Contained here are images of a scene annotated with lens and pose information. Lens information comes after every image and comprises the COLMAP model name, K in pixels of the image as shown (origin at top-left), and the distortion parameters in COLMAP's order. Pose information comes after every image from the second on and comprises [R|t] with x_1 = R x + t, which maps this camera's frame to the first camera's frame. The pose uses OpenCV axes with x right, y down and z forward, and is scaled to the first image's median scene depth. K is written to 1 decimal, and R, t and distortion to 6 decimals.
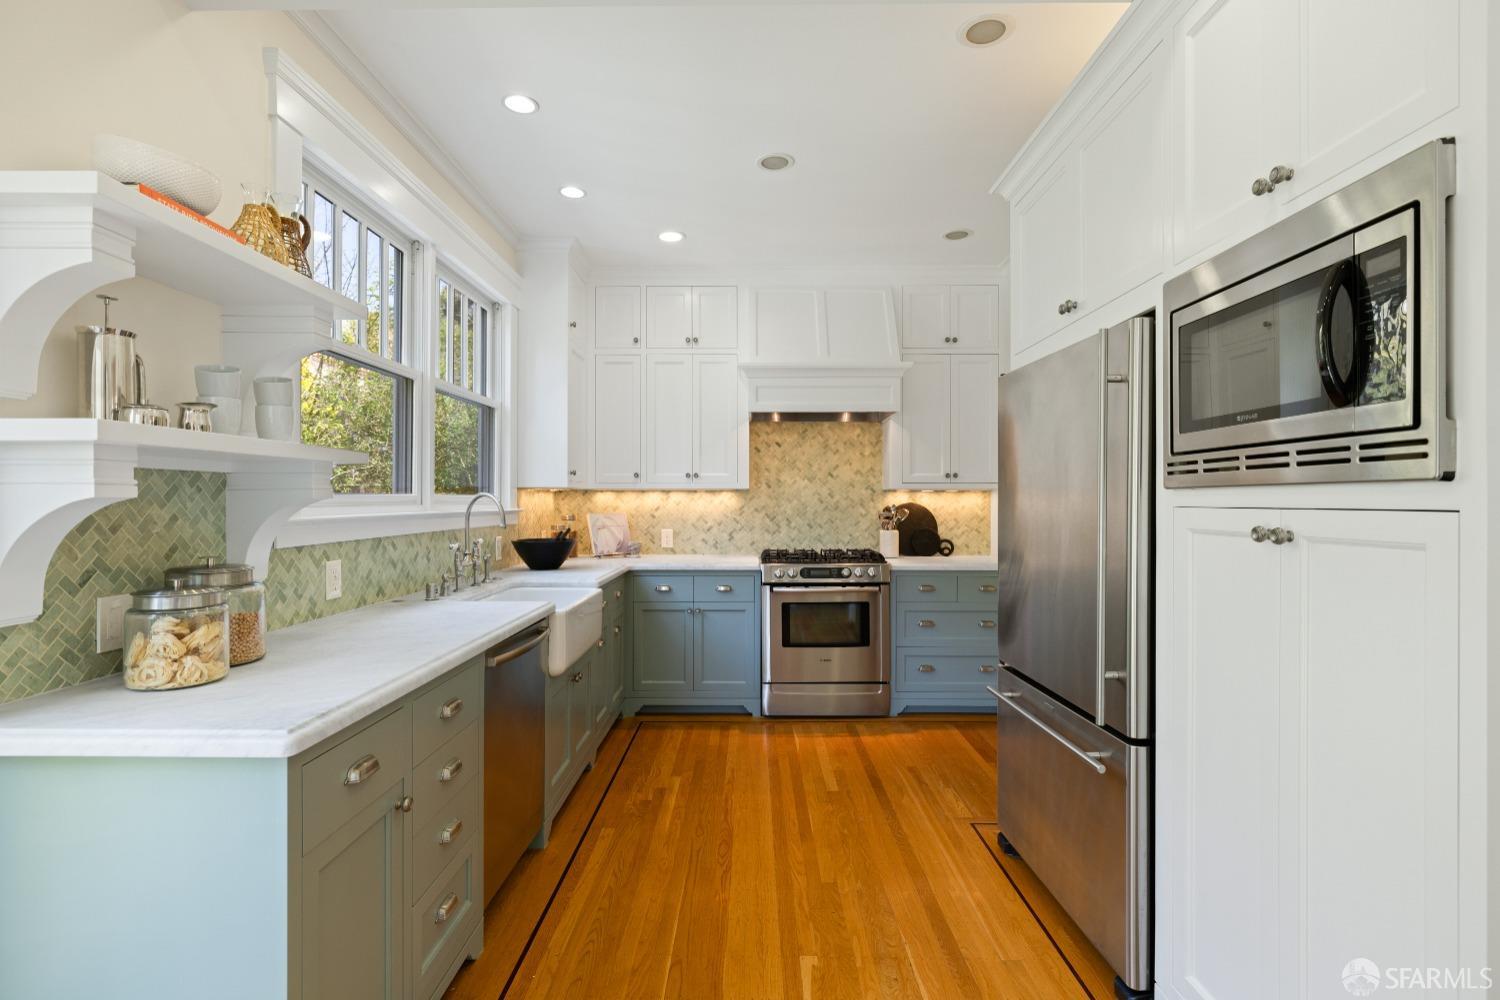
lens RADIAL K [[716.9, 0, 747.7], [0, 716.9, 499.2], [0, 0, 1]] dist [-0.002321, 0.000298]
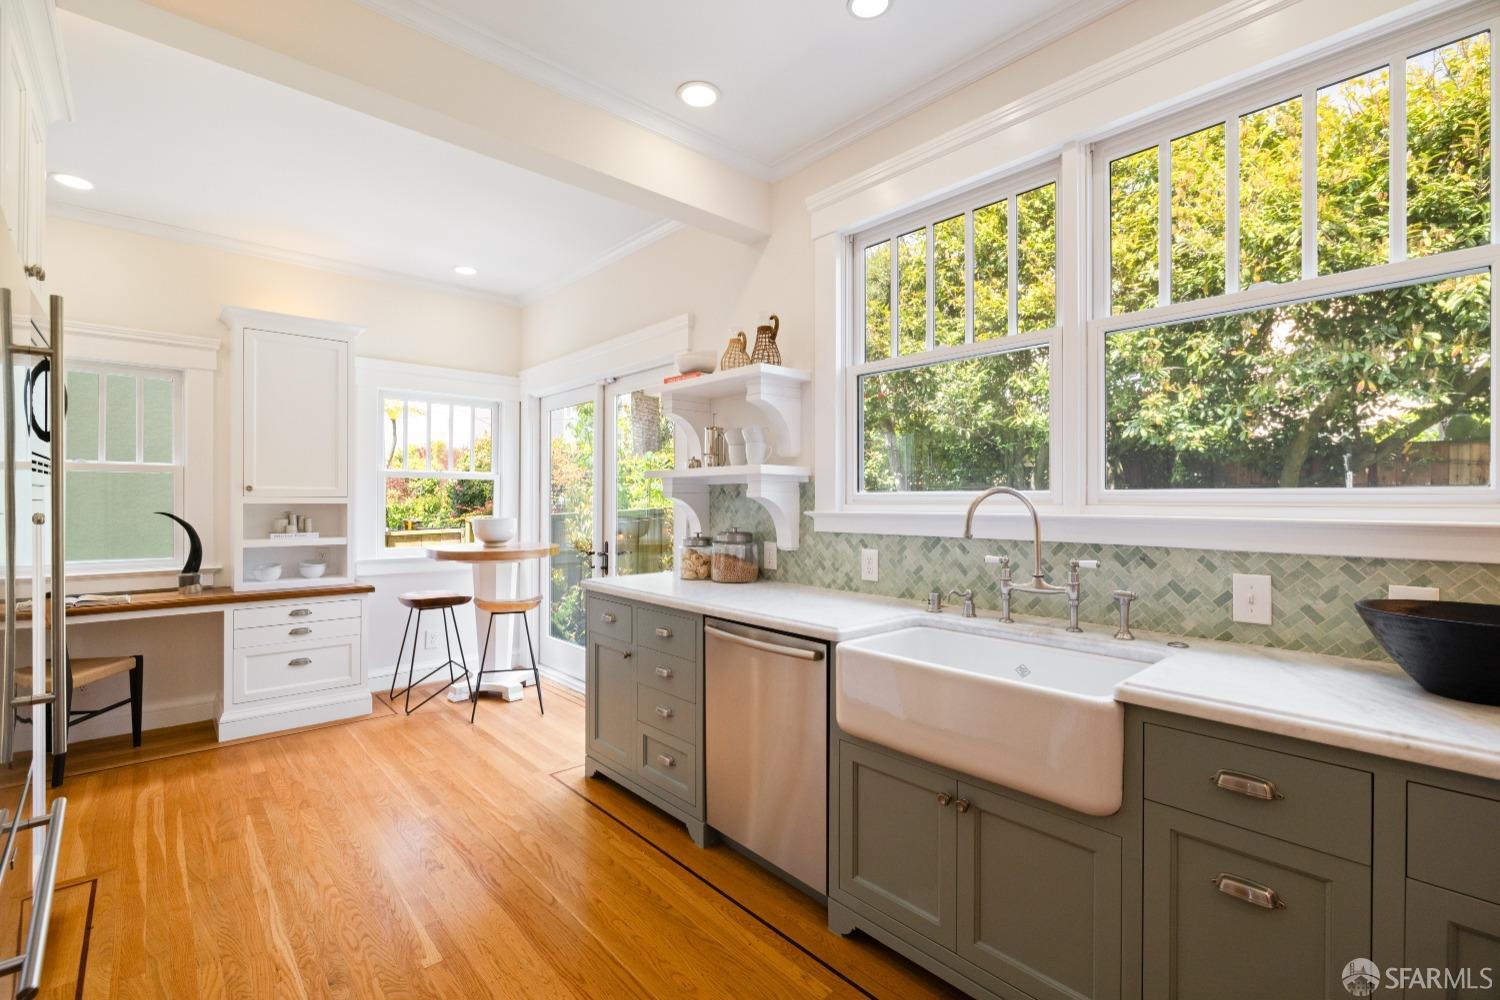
lens RADIAL K [[660.9, 0, 746.0], [0, 660.9, 500.0], [0, 0, 1]] dist [-0.012751, 0.005494]
pose [[-0.736412, -0.002745, -0.676528, 0.251669], [-0.002228, 0.999996, -0.001633, 0.004478], [0.676530, 0.000305, -0.736415, 1.294238]]
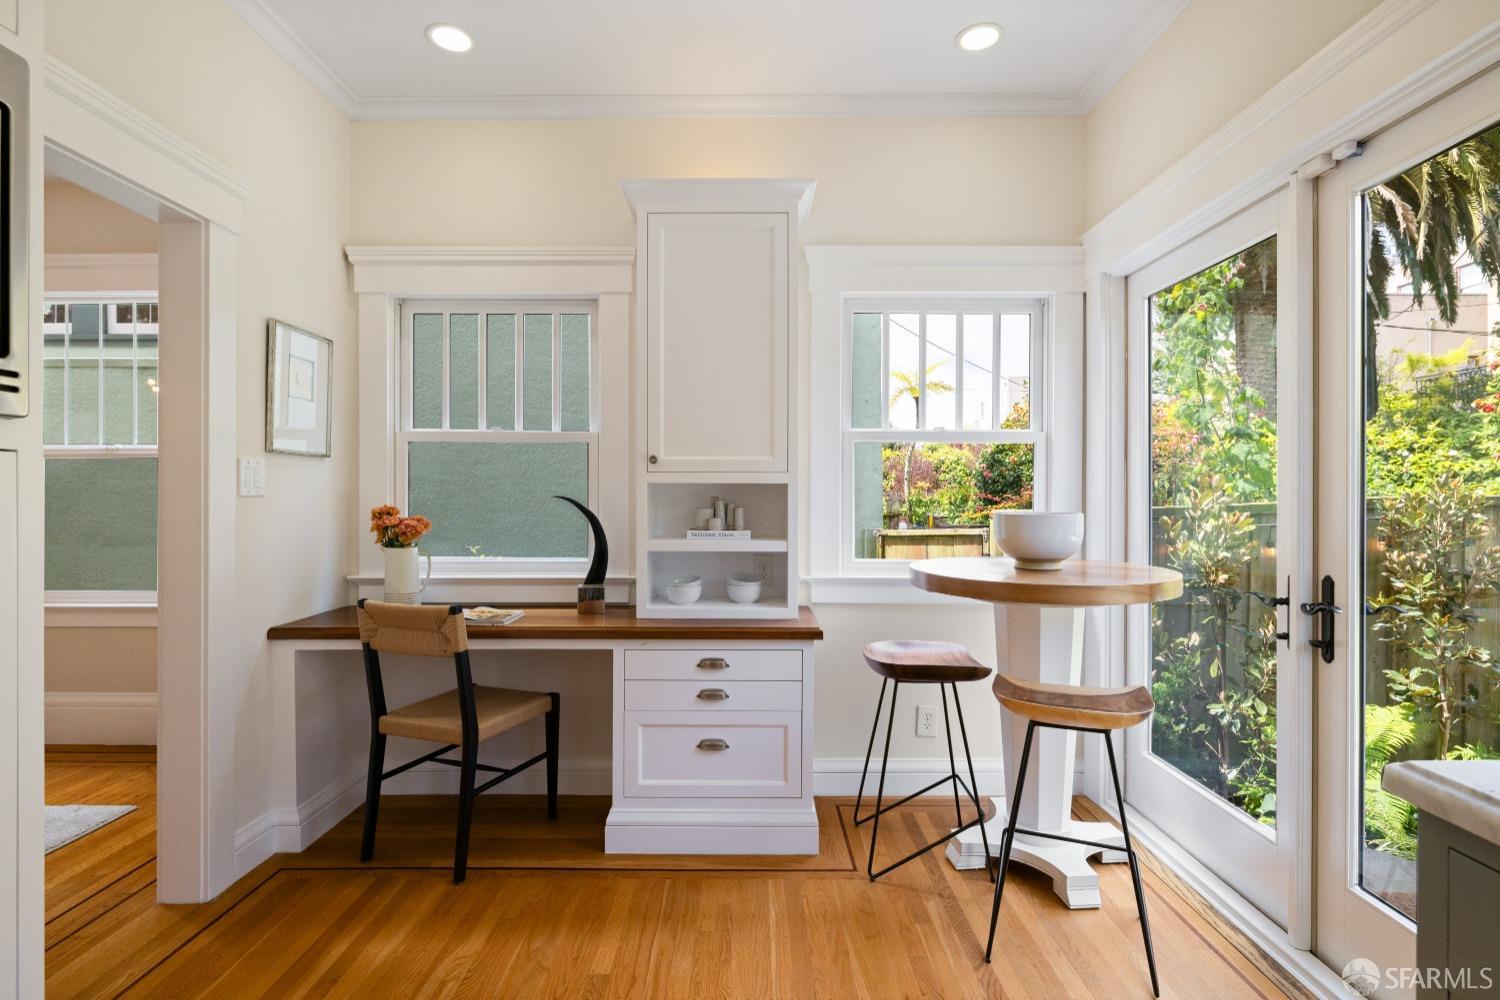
lens RADIAL K [[735.6, 0, 747.4], [0, 735.6, 493.6], [0, 0, 1]] dist [-0.003539, -0.000078]
pose [[-0.999975, -0.001673, -0.006883, 0.001320], [-0.001662, 0.999997, -0.001651, 0.024467], [0.006885, -0.001640, -0.999975, 0.658935]]
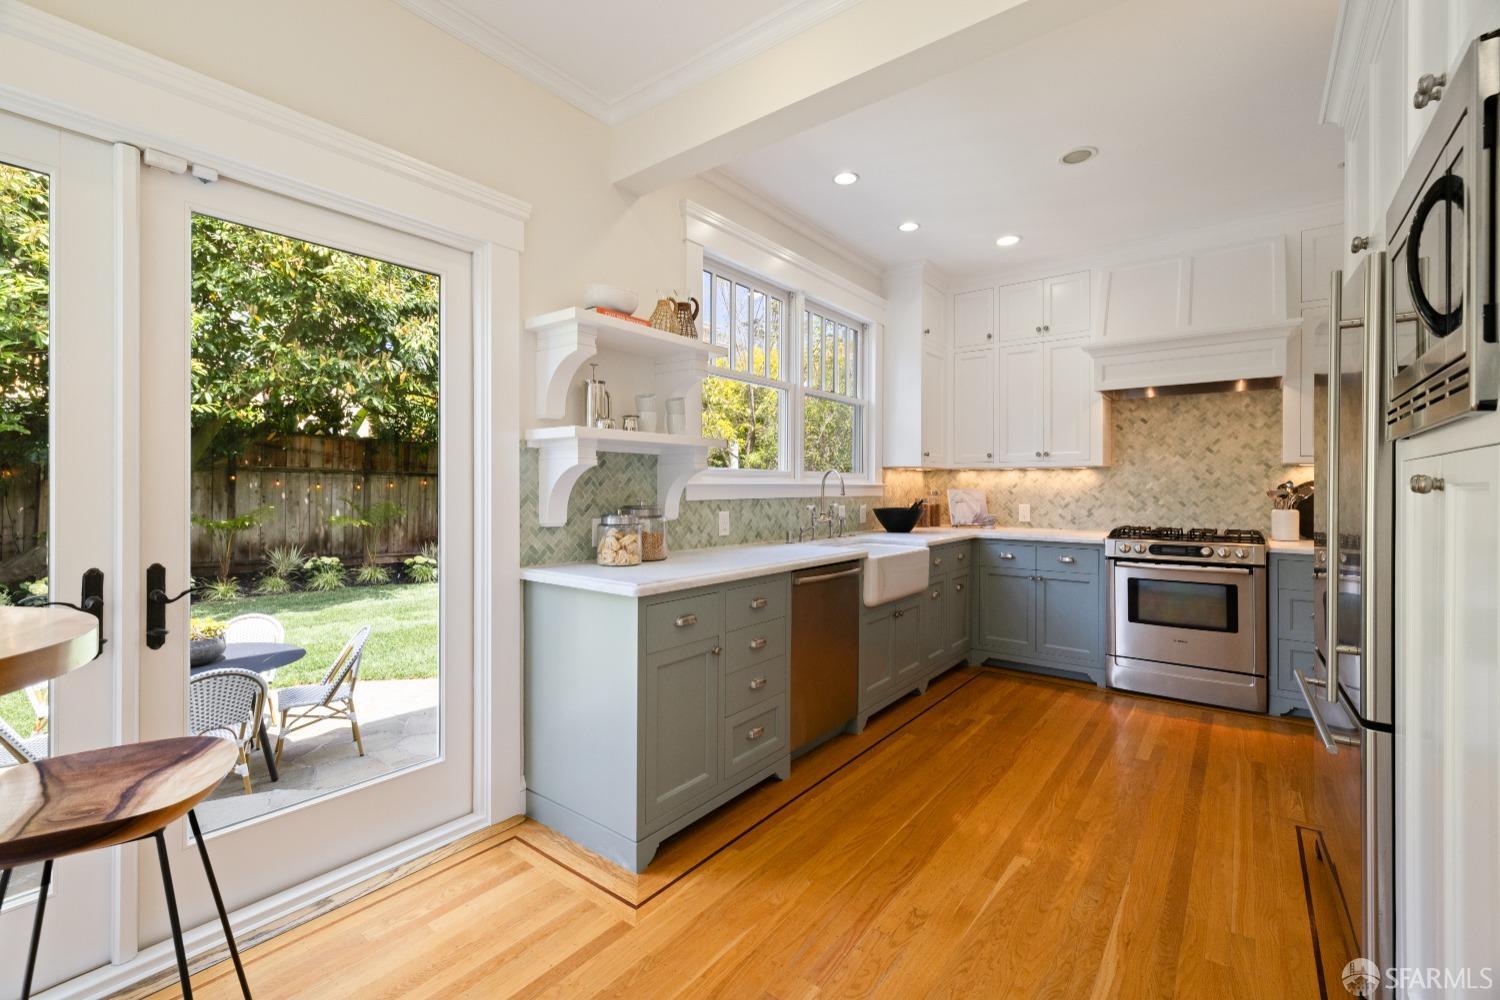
lens RADIAL K [[648.3, 0, 738.8], [0, 648.3, 485.2], [0, 0, 1]] dist [0.002729, 0.000154]
pose [[0.790770, 0.000960, -0.612113, 0.241863], [-0.002290, 0.999996, -0.001390, 0.023848], [0.612109, 0.002501, 0.790769, -0.076681]]
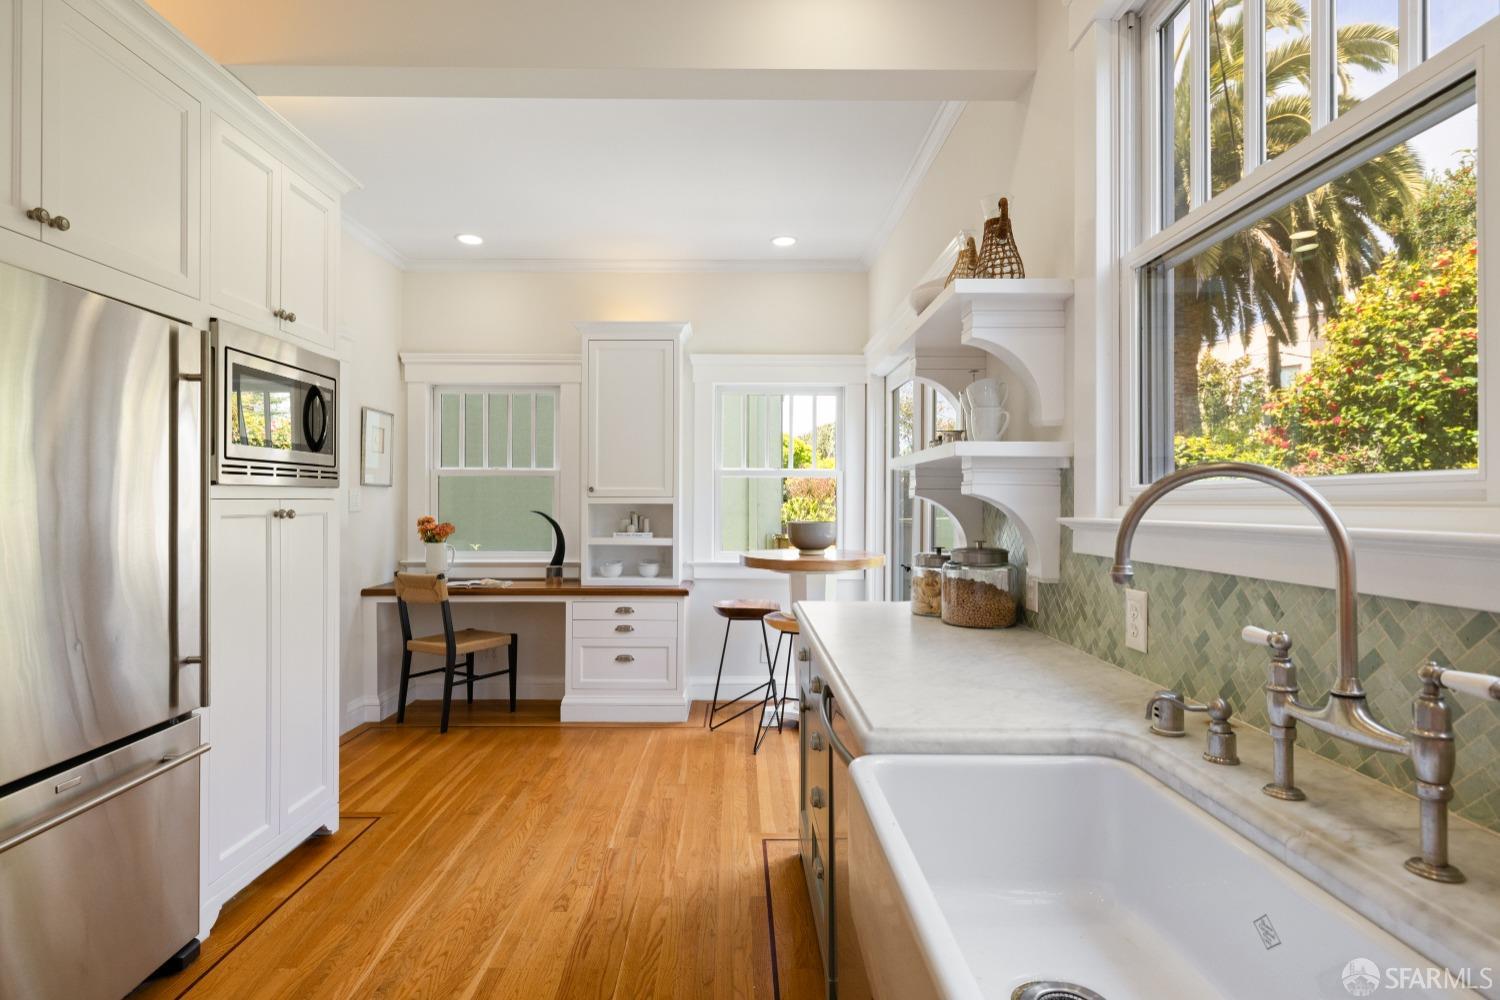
lens RADIAL K [[759.5, 0, 750.0], [0, 759.5, 500.0], [0, 0, 1]] dist [-0.005153, -0.000358]
pose [[-0.999686, -0.003559, -0.024785, -0.167898], [-0.003491, 0.999990, -0.002772, 0.006752], [0.024795, -0.002685, -0.999689, 1.286373]]
